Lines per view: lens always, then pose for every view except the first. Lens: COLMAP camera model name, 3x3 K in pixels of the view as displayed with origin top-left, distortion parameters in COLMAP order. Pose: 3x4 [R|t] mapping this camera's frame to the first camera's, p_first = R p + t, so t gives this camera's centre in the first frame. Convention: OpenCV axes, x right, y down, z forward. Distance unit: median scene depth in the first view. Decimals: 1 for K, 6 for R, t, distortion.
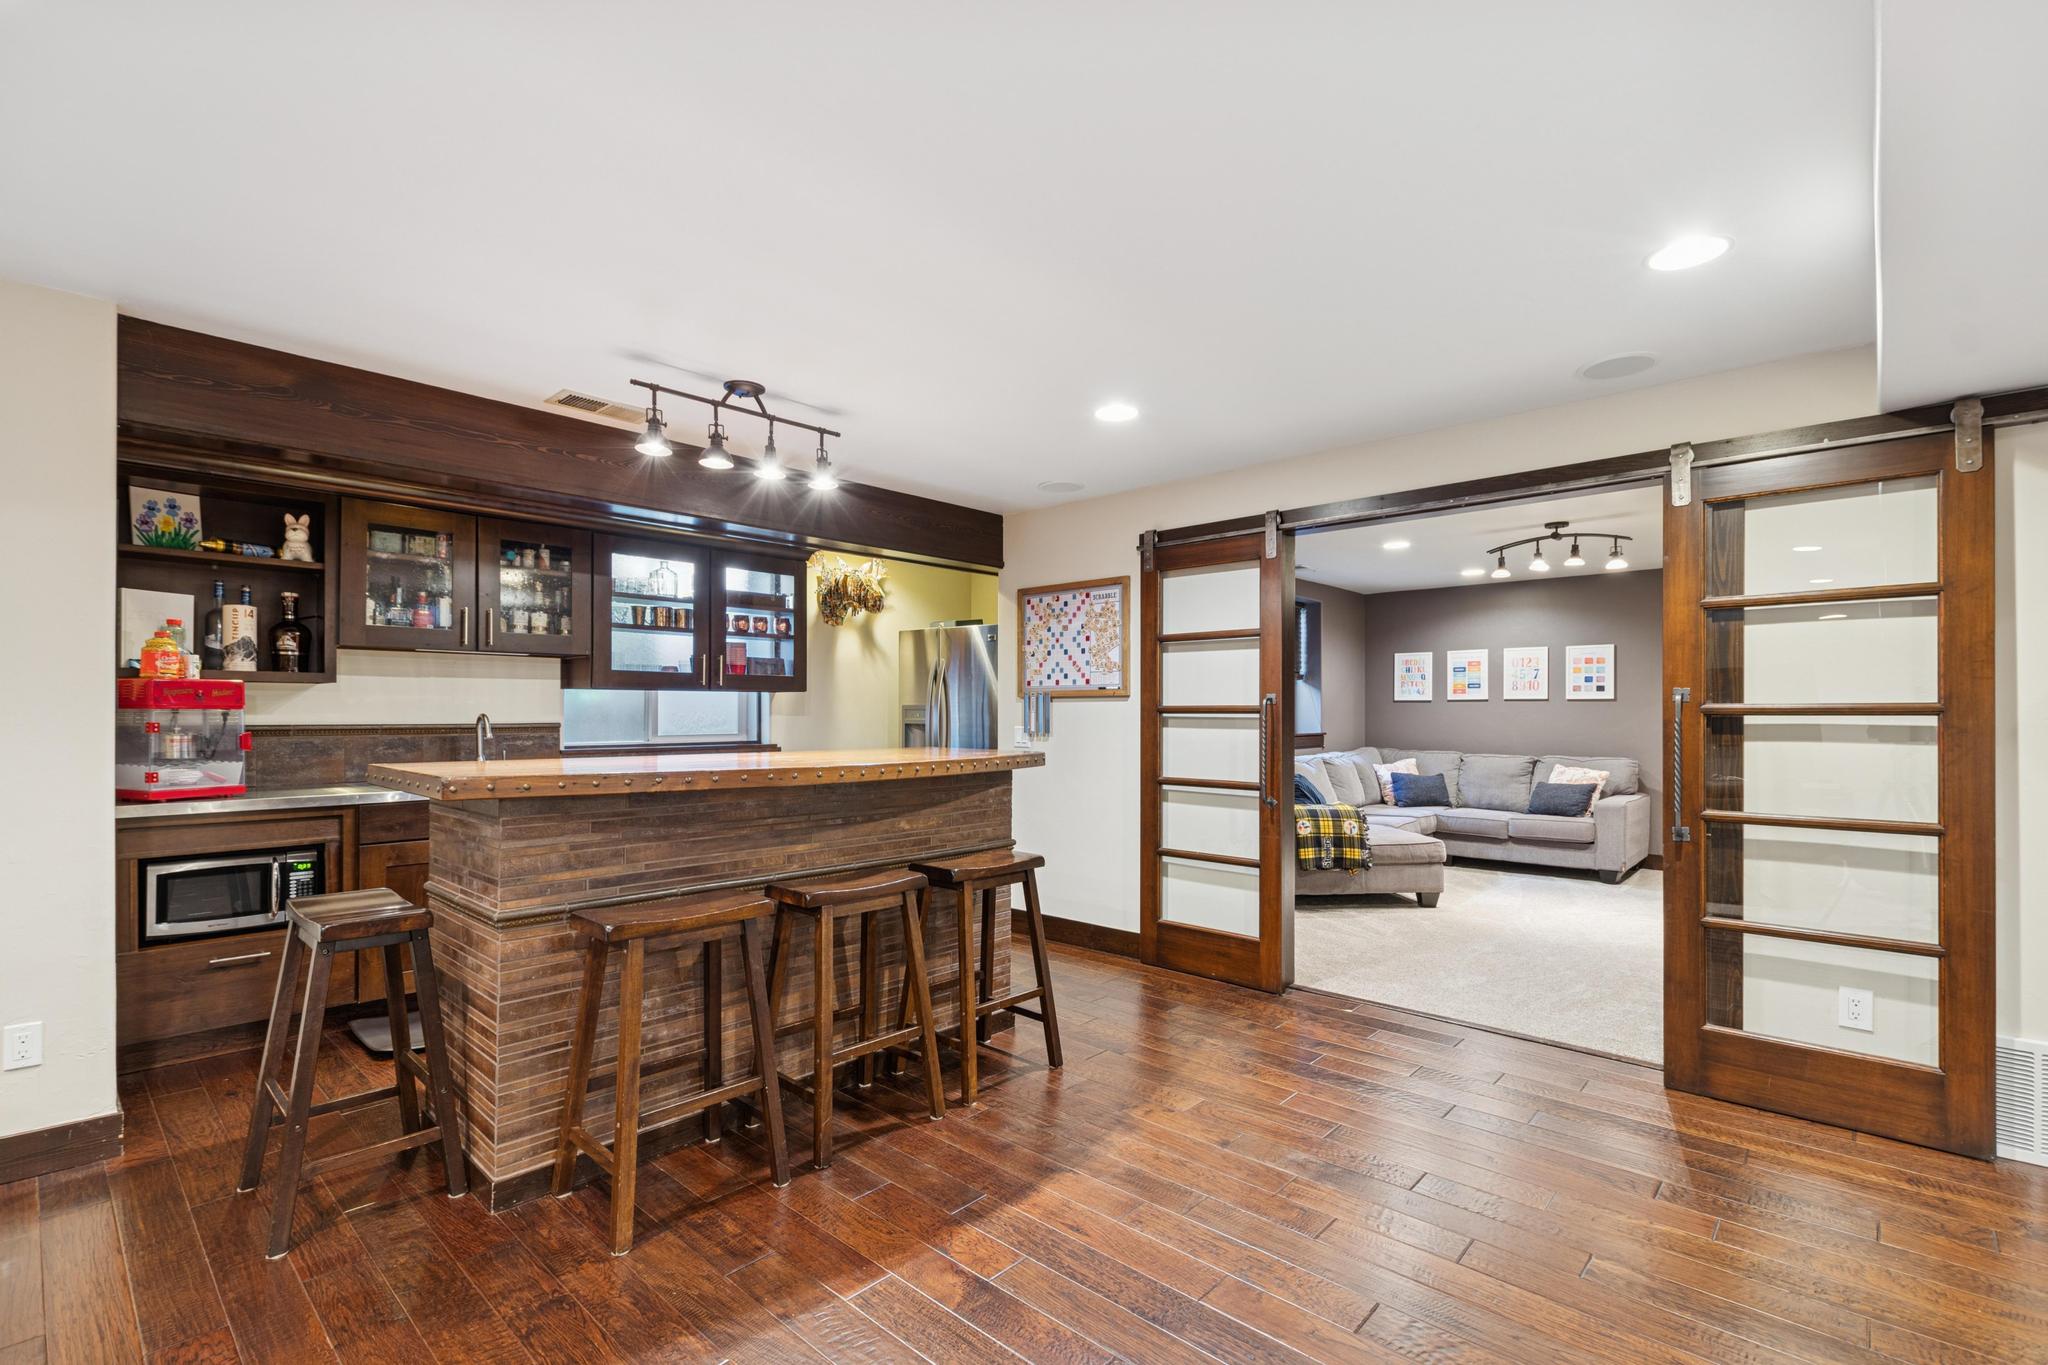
lens RADIAL K [[913.9, 0, 1020.4], [0, 913.9, 705.1], [0, 0, 1]] dist [0.001440, 0.000109]
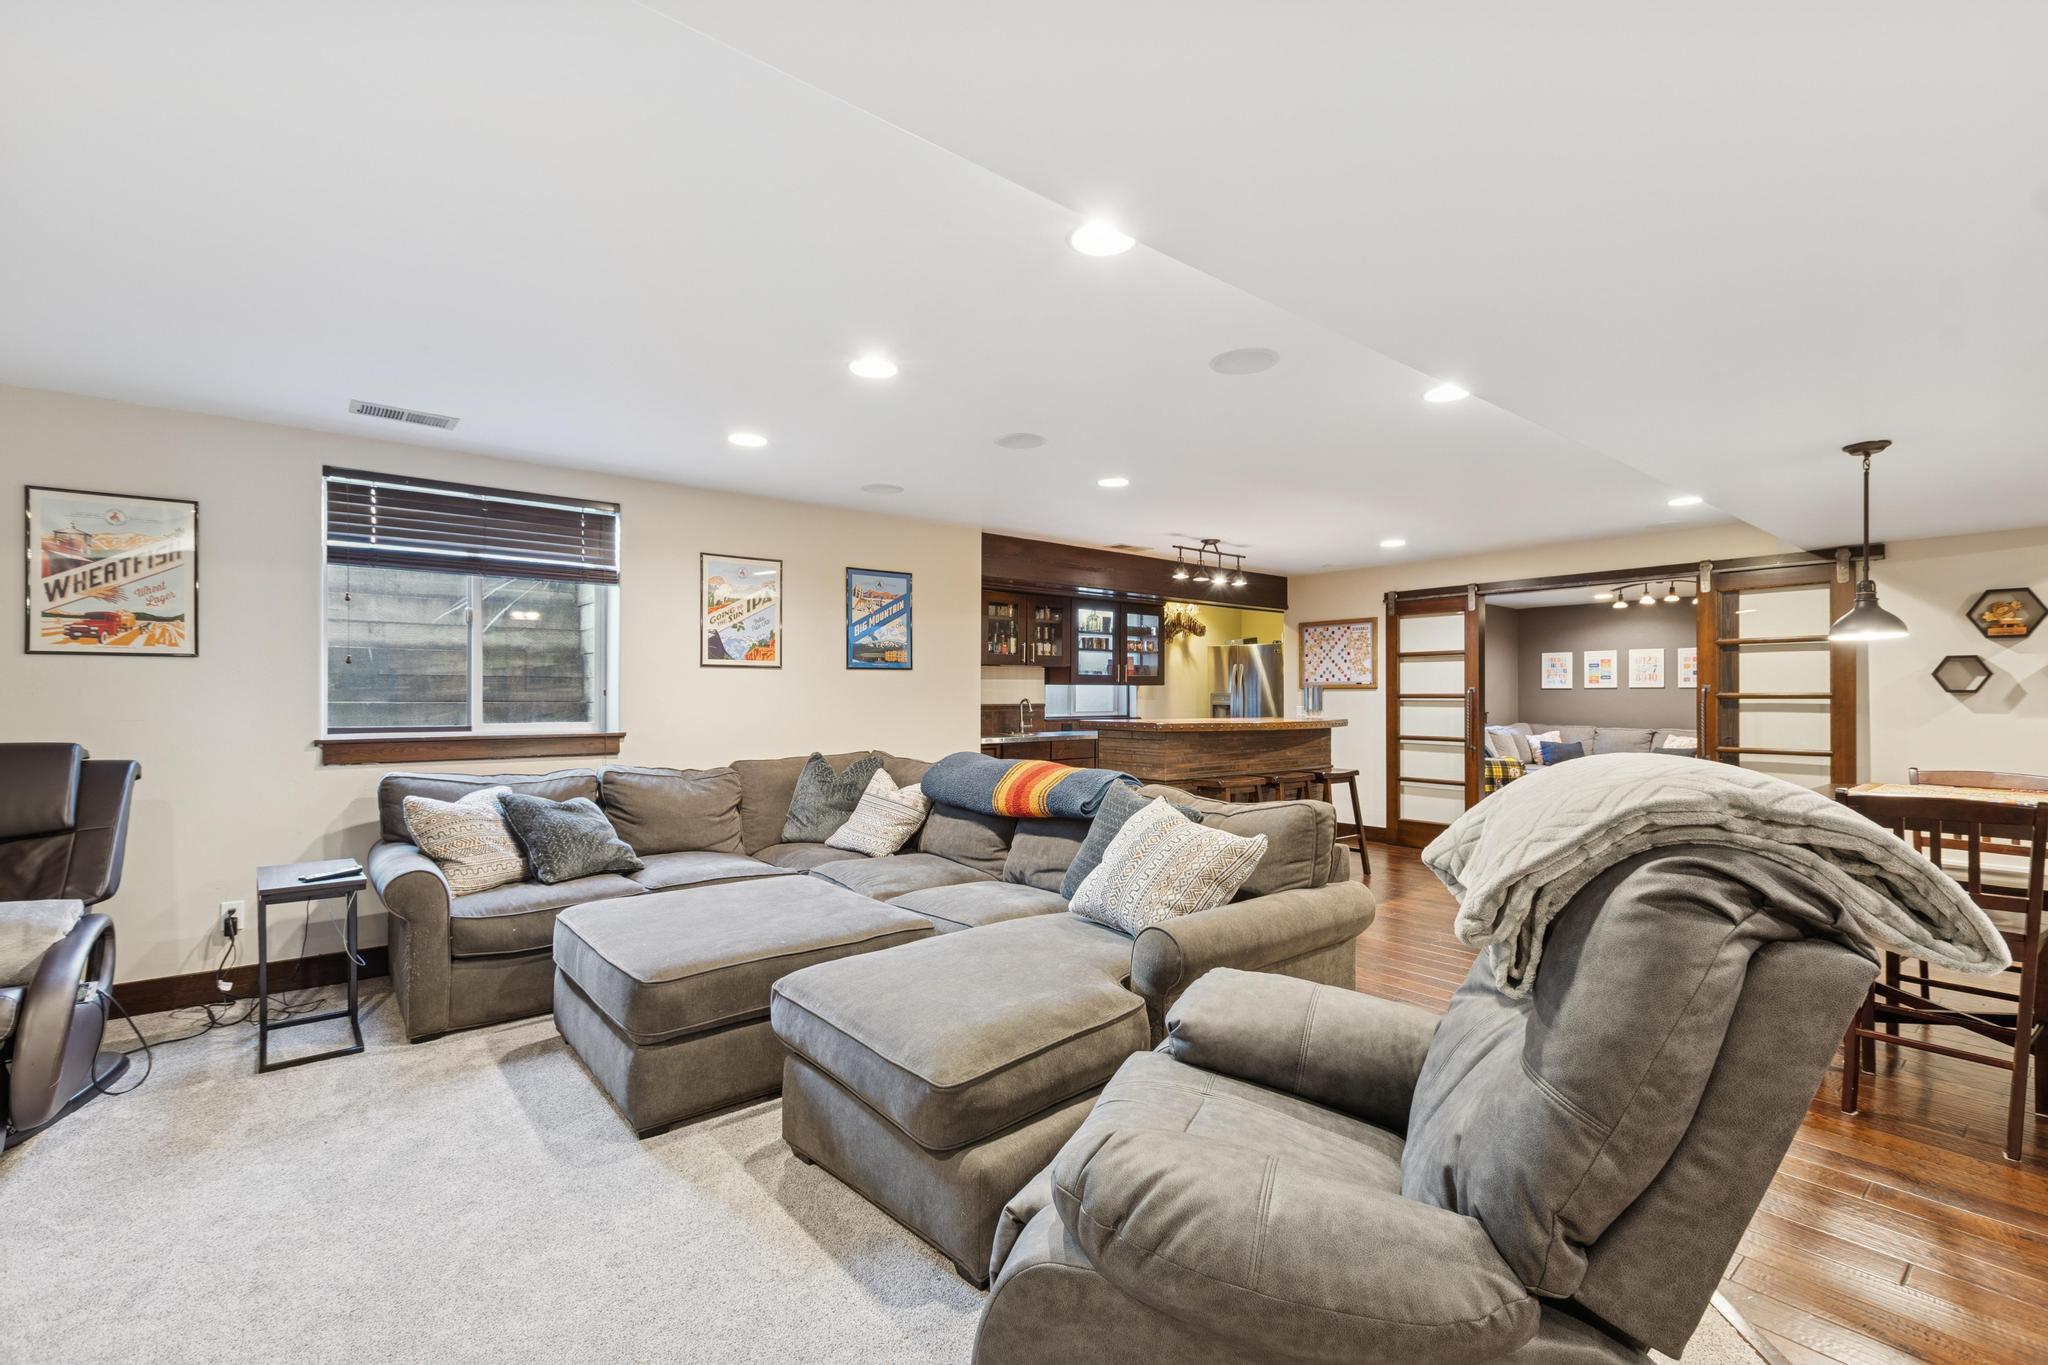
lens RADIAL K [[870.1, 0, 1021.8], [0, 870.1, 688.7], [0, 0, 1]] dist [0.000057, -0.000231]
pose [[0.989698, -0.002436, -0.143150, -0.273298], [0.002152, 0.999995, -0.002143, -0.006043], [0.143155, 0.001813, 0.989699, -0.623542]]
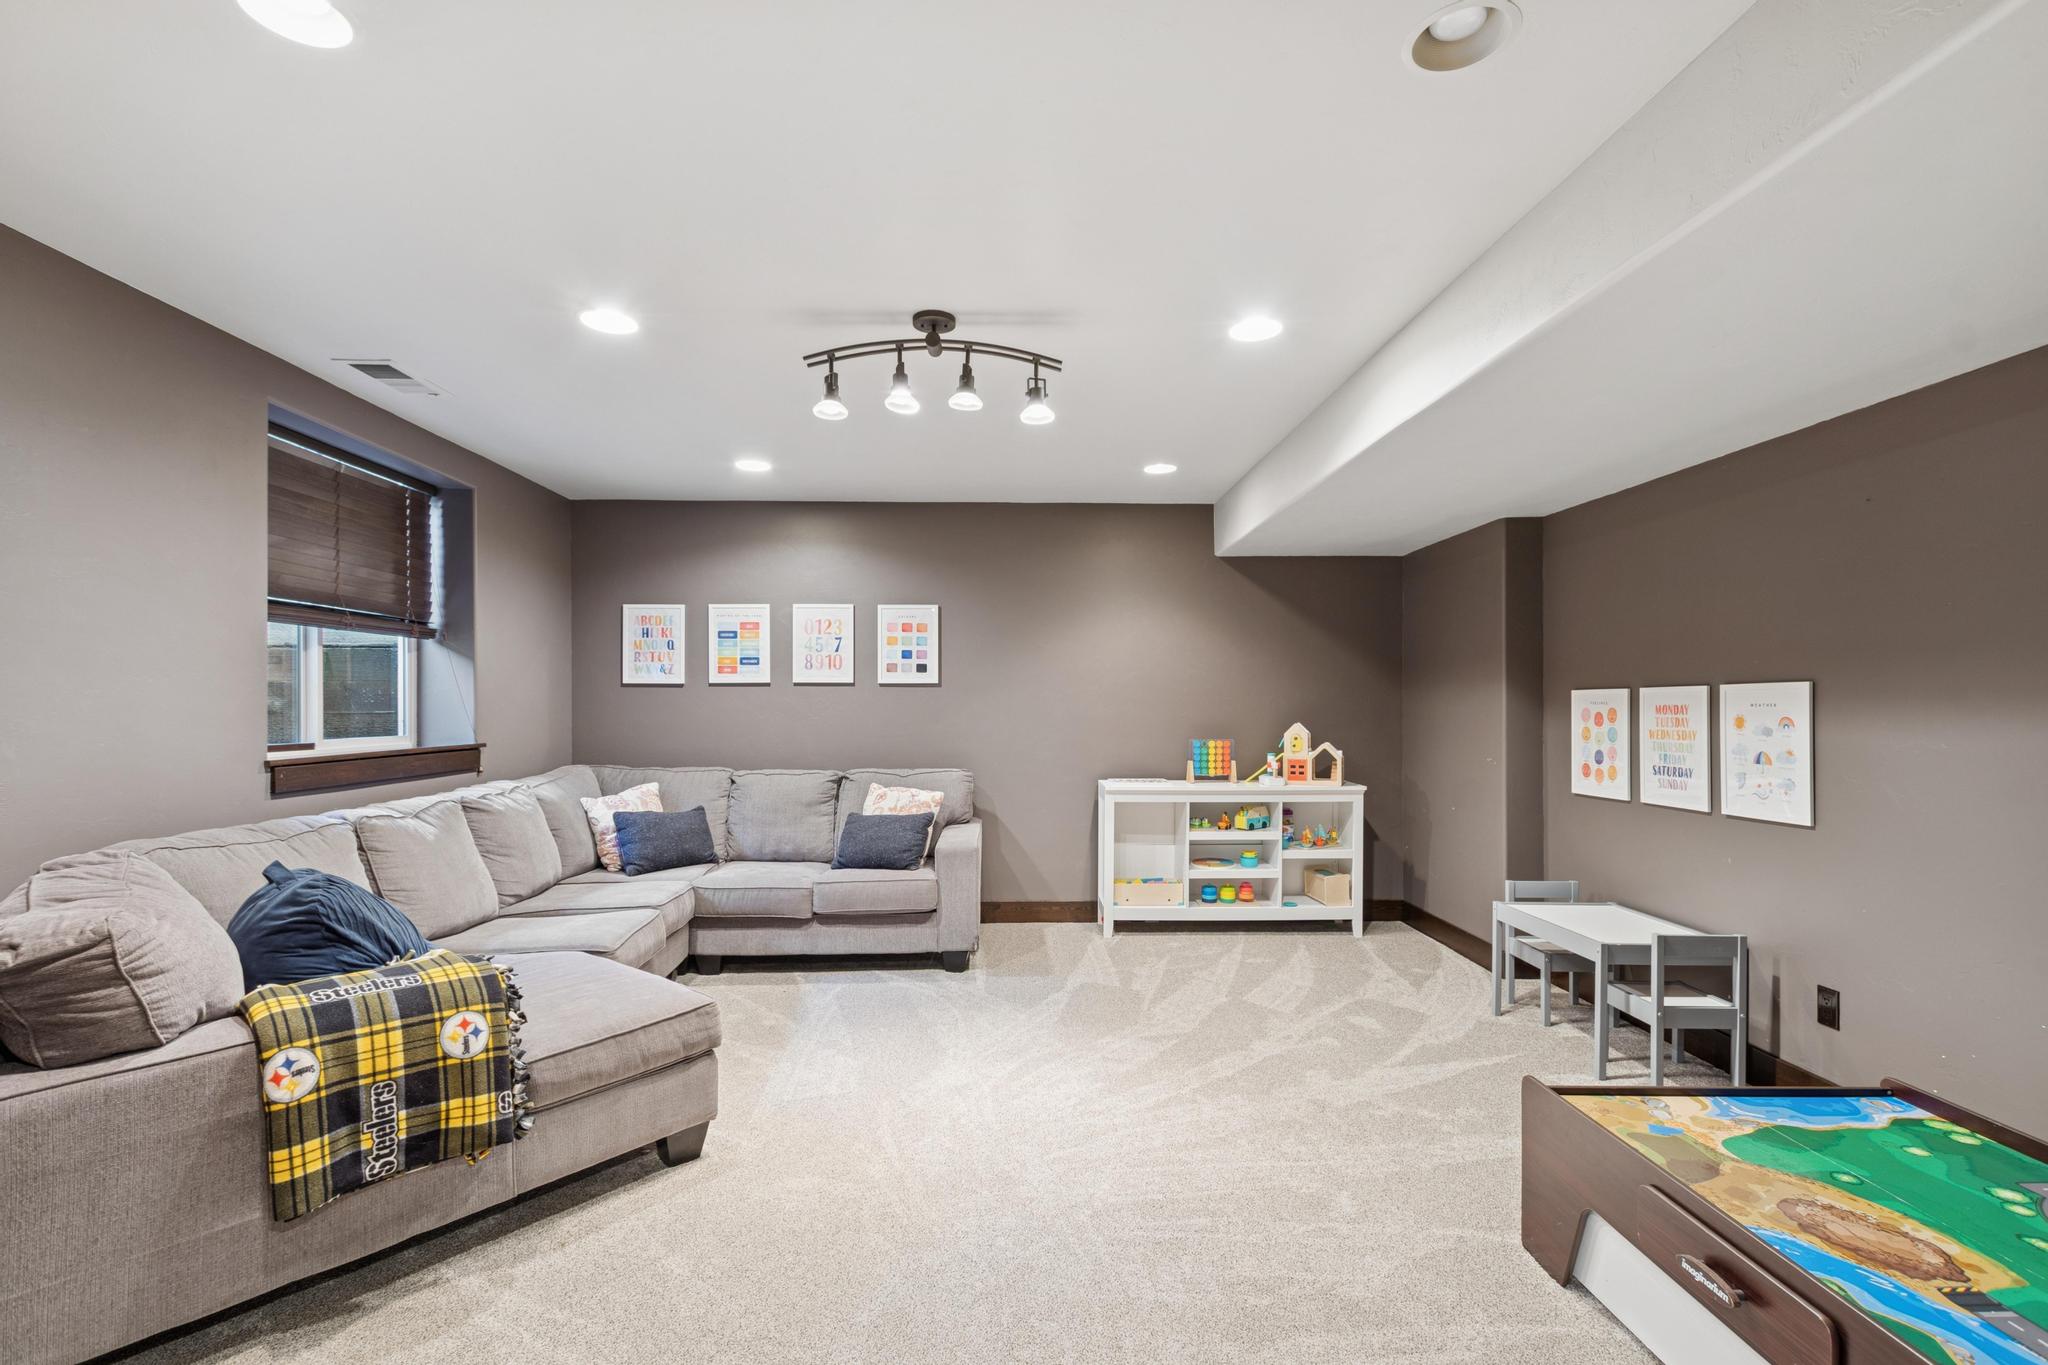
lens RADIAL K [[913.9, 0, 1020.4], [0, 913.9, 705.1], [0, 0, 1]] dist [0.001440, 0.000109]
pose [[0.710983, -0.003478, 0.703201, 0.294106], [-0.002659, 0.999967, 0.007635, 0.006196], [-0.703205, -0.007298, 0.710950, 0.665805]]
